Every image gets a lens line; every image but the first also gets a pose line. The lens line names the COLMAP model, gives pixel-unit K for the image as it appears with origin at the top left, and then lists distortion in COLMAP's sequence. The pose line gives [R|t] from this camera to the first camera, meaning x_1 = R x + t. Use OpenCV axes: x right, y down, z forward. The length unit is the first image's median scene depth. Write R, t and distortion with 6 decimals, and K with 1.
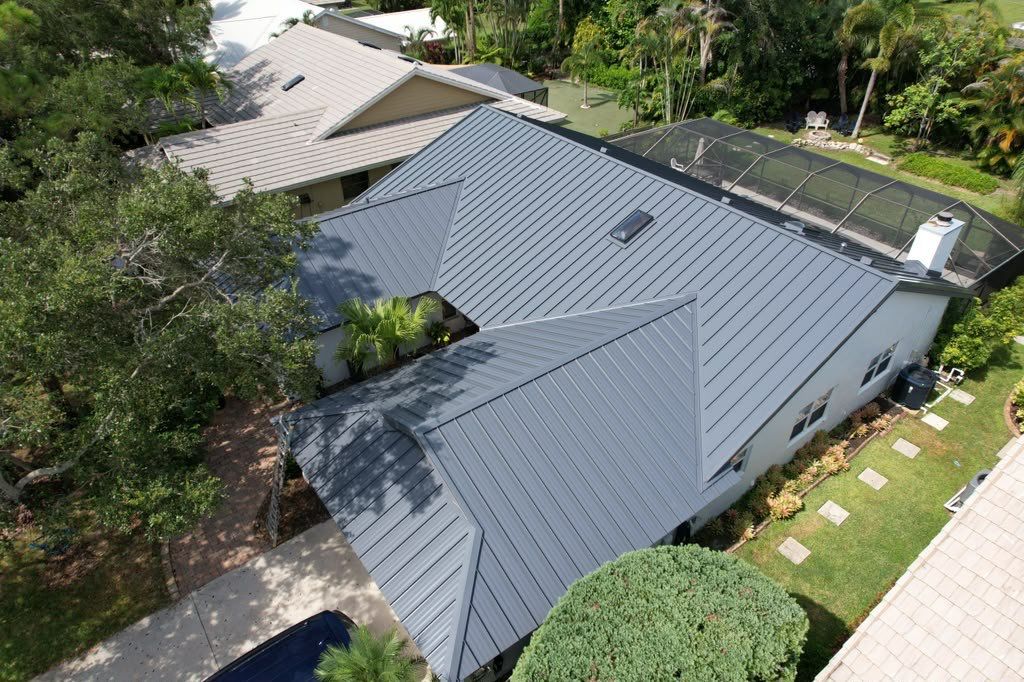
lens RADIAL K [[657.5, 0, 516.3], [0, 657.5, 341.0], [0, 0, 1]] dist [-0.091380, 0.083054]
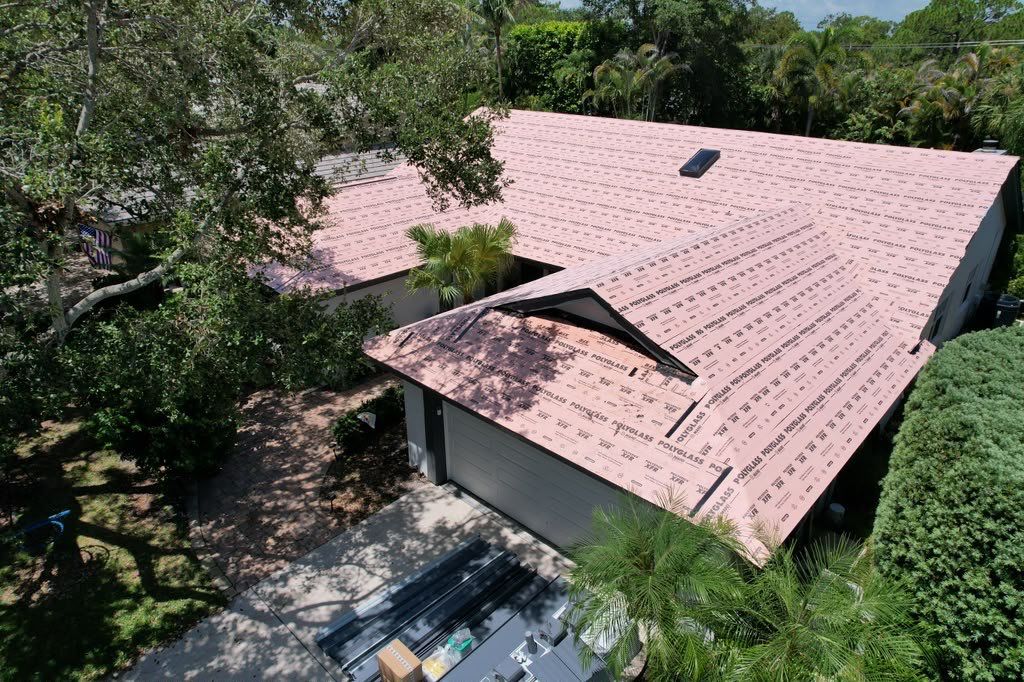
lens RADIAL K [[657.5, 0, 516.3], [0, 657.5, 341.0], [0, 0, 1]] dist [-0.091380, 0.083054]
pose [[0.985096, -0.069853, 0.157186, -0.230469], [0.100465, 0.975414, -0.196149, 0.216949], [-0.139619, 0.209018, 0.967894, 0.176874]]
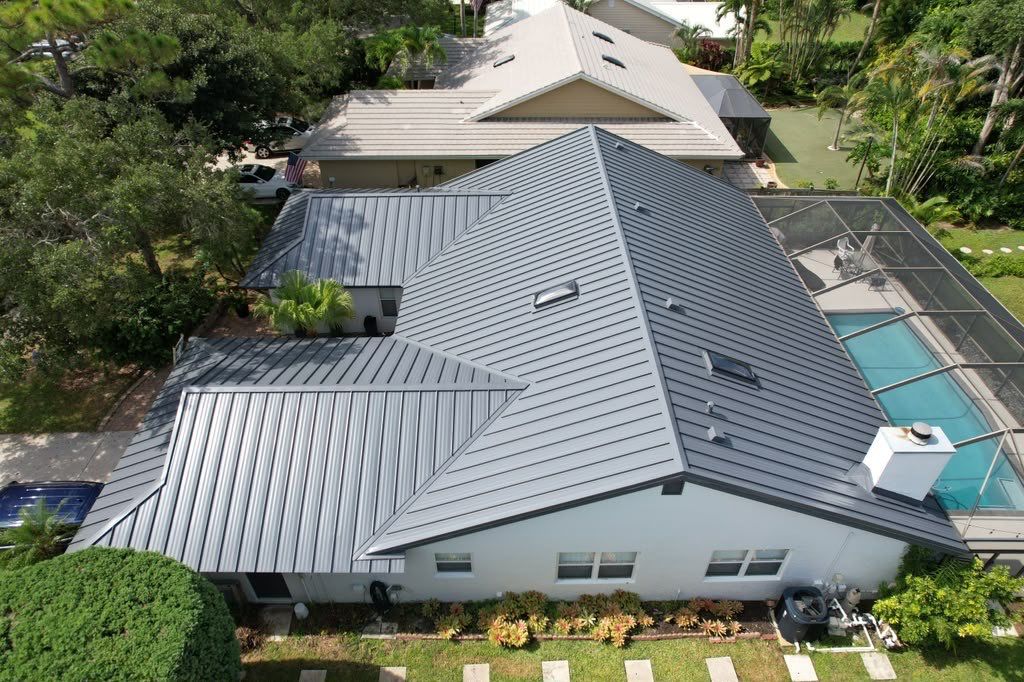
lens RADIAL K [[657.5, 0, 516.3], [0, 657.5, 341.0], [0, 0, 1]] dist [-0.091380, 0.083054]
pose [[0.805527, 0.375252, -0.458598, 0.550223], [-0.350667, 0.925741, 0.141549, -0.211349], [0.477659, 0.046793, 0.877298, 0.141952]]
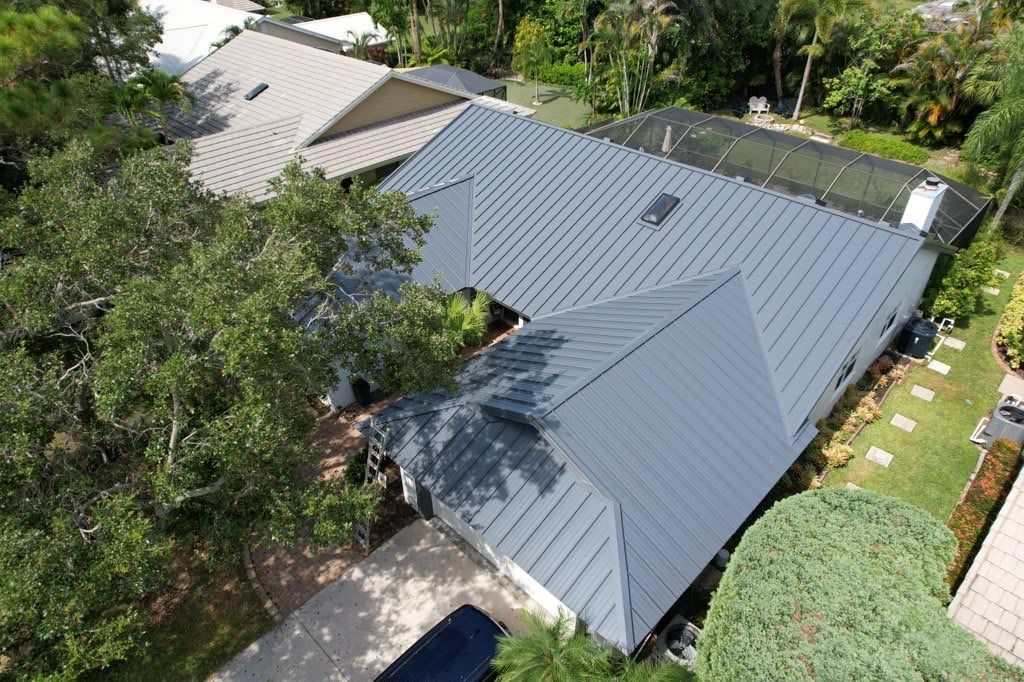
lens RADIAL K [[657.5, 0, 516.3], [0, 657.5, 341.0], [0, 0, 1]] dist [-0.091380, 0.083054]
pose [[0.988104, -0.092080, 0.123175, -0.185356], [0.092622, 0.995700, 0.001330, 0.011221], [-0.122768, 0.010095, 0.992384, -0.004635]]
